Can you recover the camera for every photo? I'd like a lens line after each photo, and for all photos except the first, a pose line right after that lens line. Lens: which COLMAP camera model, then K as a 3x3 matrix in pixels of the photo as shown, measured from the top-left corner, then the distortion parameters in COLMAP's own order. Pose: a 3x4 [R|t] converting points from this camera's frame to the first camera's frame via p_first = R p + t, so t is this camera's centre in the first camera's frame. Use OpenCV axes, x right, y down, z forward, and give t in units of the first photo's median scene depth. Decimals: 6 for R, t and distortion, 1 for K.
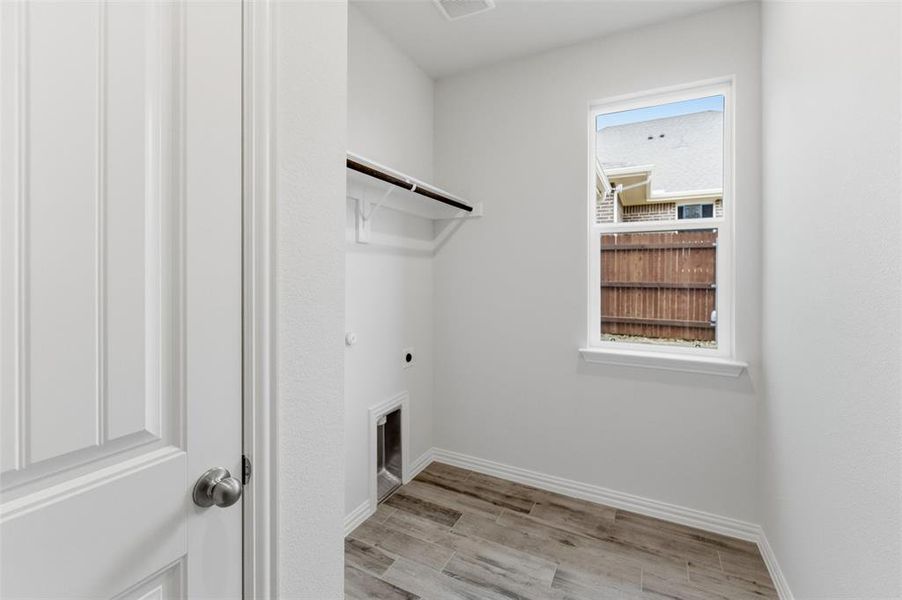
lens RADIAL K [[385.8, 0, 450.6], [0, 385.8, 277.1], [0, 0, 1]] dist [-0.001120, -0.000536]
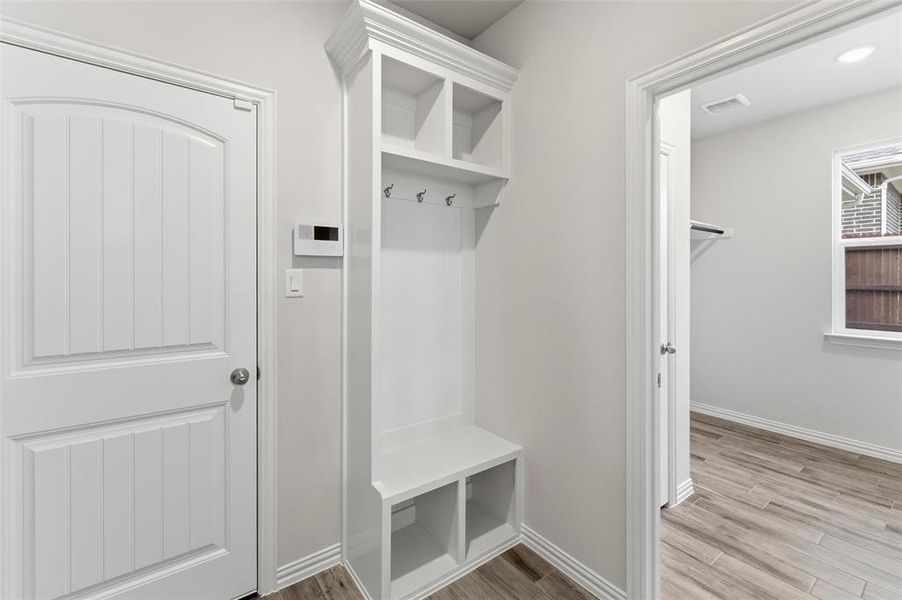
lens RADIAL K [[385.8, 0, 450.6], [0, 385.8, 277.1], [0, 0, 1]] dist [-0.001120, -0.000536]
pose [[0.896125, -0.001840, -0.443798, -0.253195], [-0.000079, 0.999991, -0.004305, -0.009153], [0.443802, 0.003893, 0.896117, -0.833836]]
